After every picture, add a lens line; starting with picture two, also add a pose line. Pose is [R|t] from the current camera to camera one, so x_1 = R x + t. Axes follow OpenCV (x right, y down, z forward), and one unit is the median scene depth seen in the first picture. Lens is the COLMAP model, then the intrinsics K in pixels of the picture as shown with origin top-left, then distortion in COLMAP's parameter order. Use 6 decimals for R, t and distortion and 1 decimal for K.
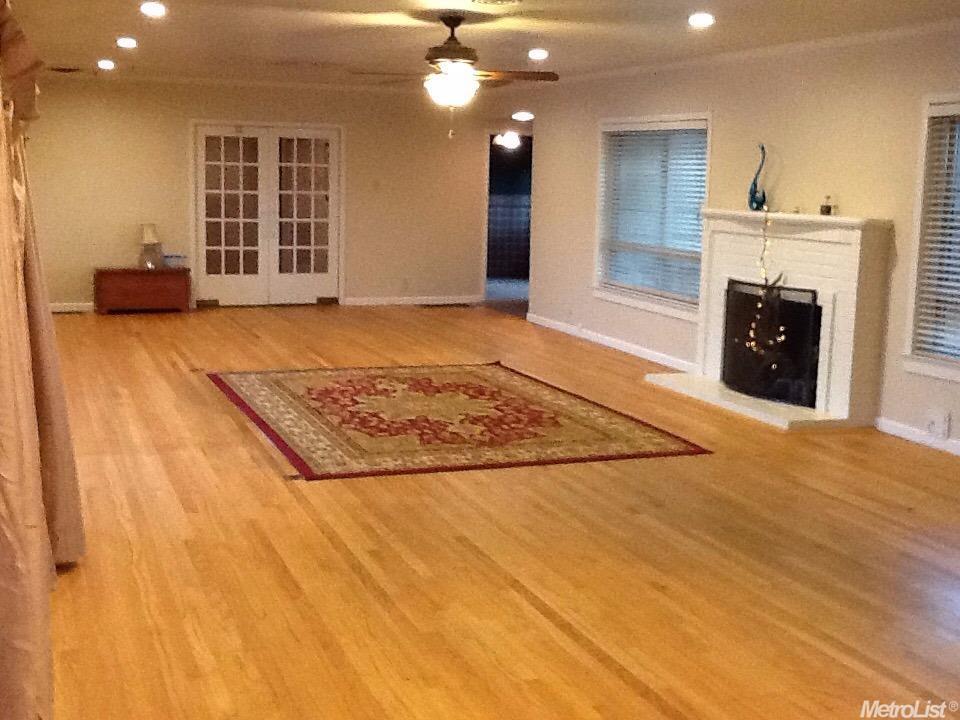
lens RADIAL K [[1187.0, 0, 480.0], [0, 1187.0, 360.0], [0, 0, 1]] dist [-0.007217, 0.041788]
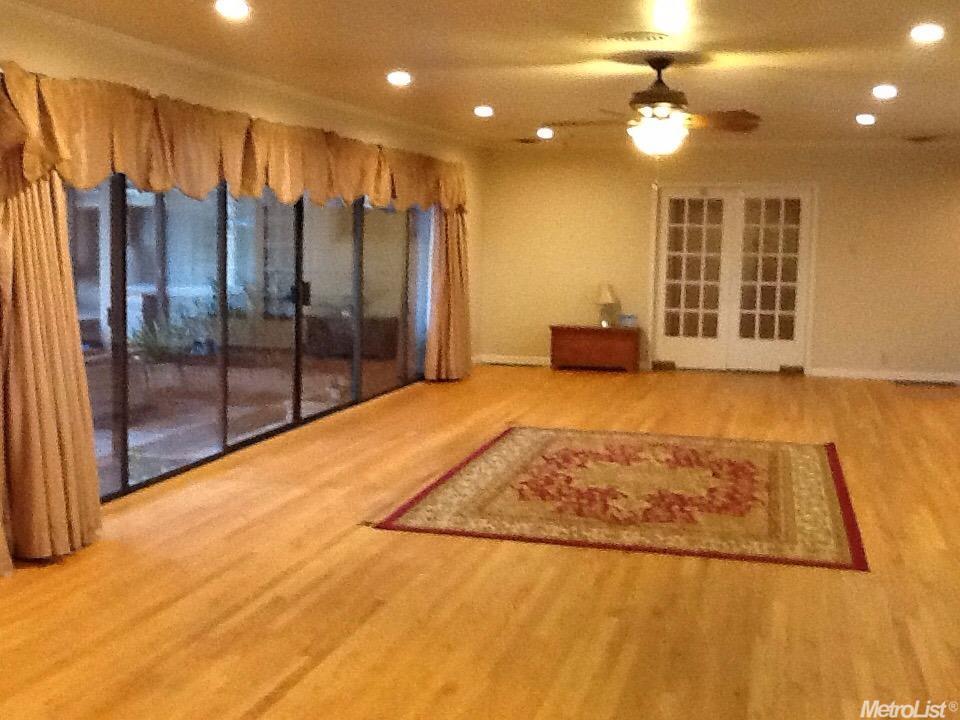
lens RADIAL K [[1184.1, 0, 480.0], [0, 1184.1, 360.0], [0, 0, 1]] dist [0.131945, -0.641247]
pose [[0.813373, 0.053285, -0.579297, 0.237124], [-0.086945, 0.995747, -0.030486, -0.008587], [0.575209, 0.075164, 0.814546, 0.102666]]
